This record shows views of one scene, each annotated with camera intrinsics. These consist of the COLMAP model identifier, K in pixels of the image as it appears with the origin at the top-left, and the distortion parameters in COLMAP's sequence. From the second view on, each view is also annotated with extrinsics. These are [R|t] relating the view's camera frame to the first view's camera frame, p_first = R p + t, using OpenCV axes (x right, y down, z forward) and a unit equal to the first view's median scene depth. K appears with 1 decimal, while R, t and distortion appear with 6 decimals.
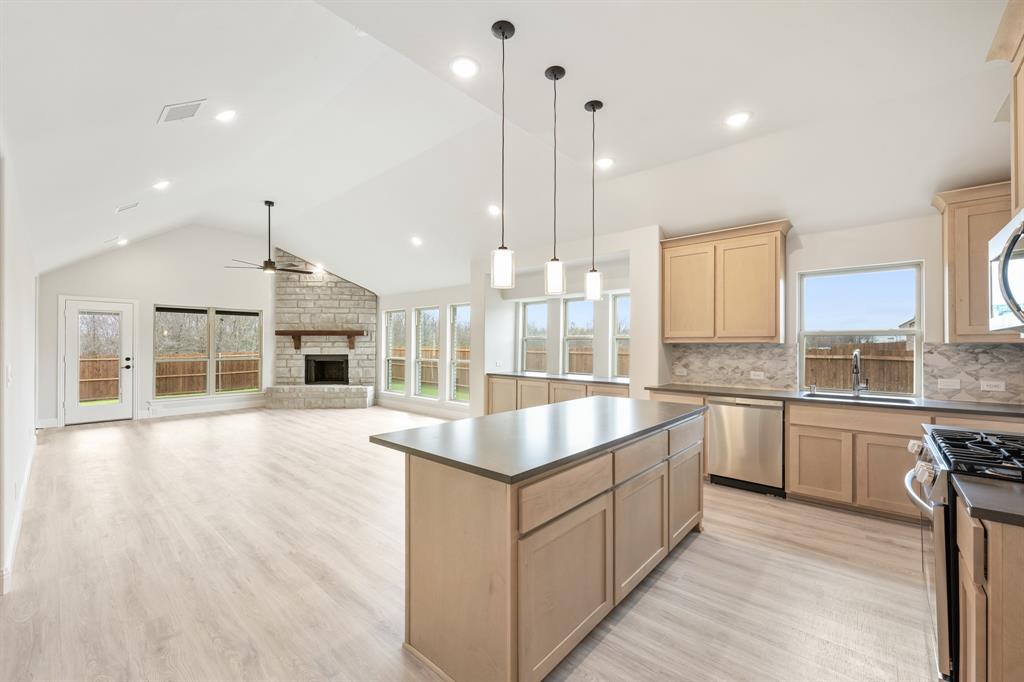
lens RADIAL K [[415.2, 0, 508.3], [0, 415.2, 342.5], [0, 0, 1]] dist [-0.000231, -0.000042]
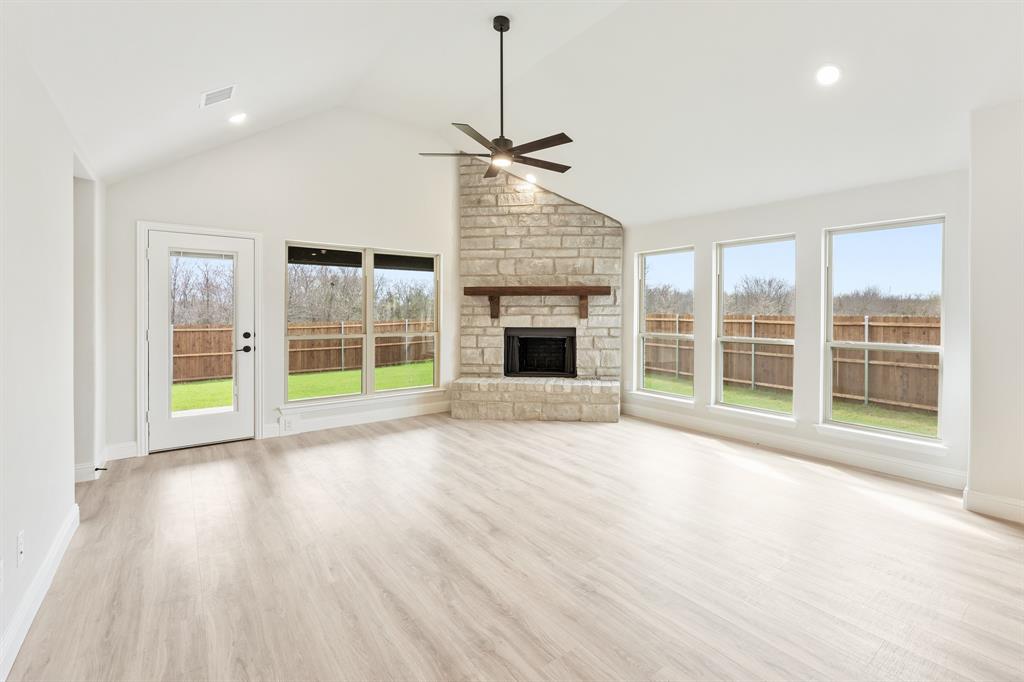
lens RADIAL K [[461.1, 0, 546.0], [0, 461.1, 311.8], [0, 0, 1]] dist [-0.001014, -0.000248]
pose [[0.988102, 0.000245, -0.153797, -0.330990], [0.000383, 0.999992, 0.004053, 0.003874], [0.153797, -0.004064, 0.988094, 0.350284]]
